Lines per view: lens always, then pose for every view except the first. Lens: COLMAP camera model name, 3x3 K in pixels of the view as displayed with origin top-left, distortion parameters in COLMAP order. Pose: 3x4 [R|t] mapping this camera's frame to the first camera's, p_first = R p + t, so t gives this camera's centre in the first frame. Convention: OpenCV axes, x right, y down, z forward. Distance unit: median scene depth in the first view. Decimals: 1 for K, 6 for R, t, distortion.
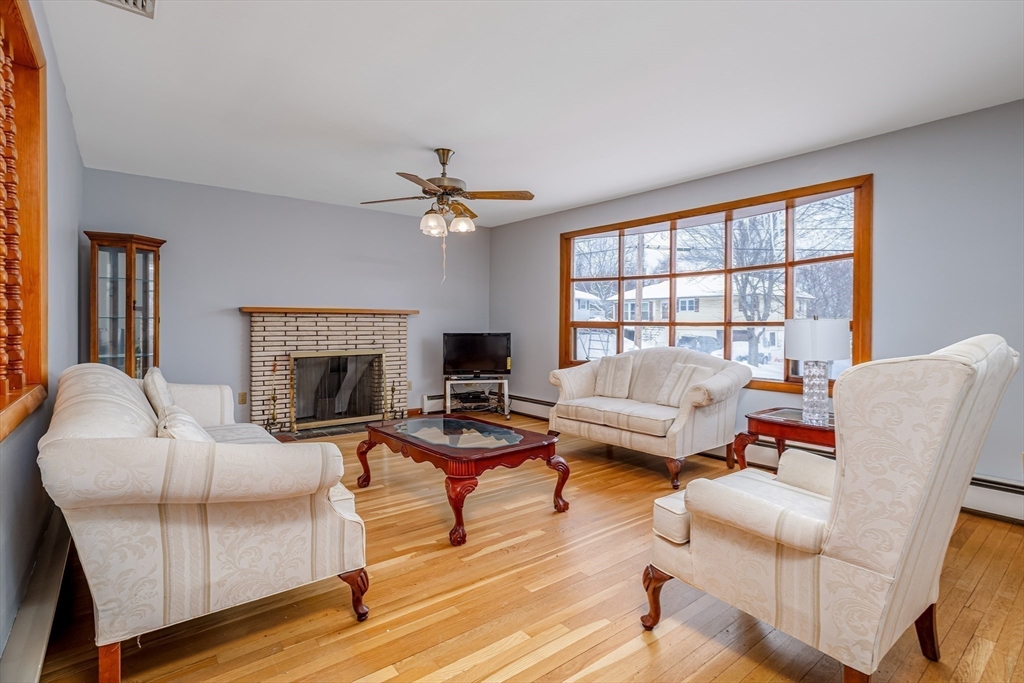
lens RADIAL K [[501.0, 0, 523.6], [0, 501.0, 326.9], [0, 0, 1]] dist [-0.035902, 0.000358]
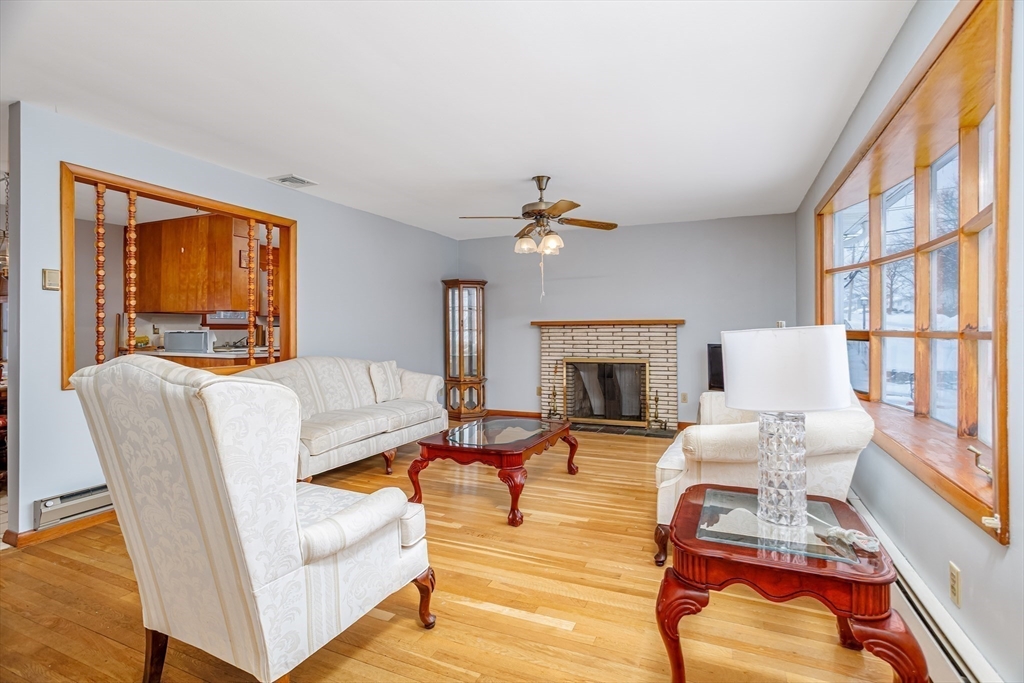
lens RADIAL K [[501.0, 0, 523.6], [0, 501.0, 326.9], [0, 0, 1]] dist [-0.035902, 0.000358]
pose [[0.478448, -0.013414, -0.878013, 0.562731], [0.000217, 0.999885, -0.015158, -0.005765], [0.878116, 0.007062, 0.478396, 0.319225]]
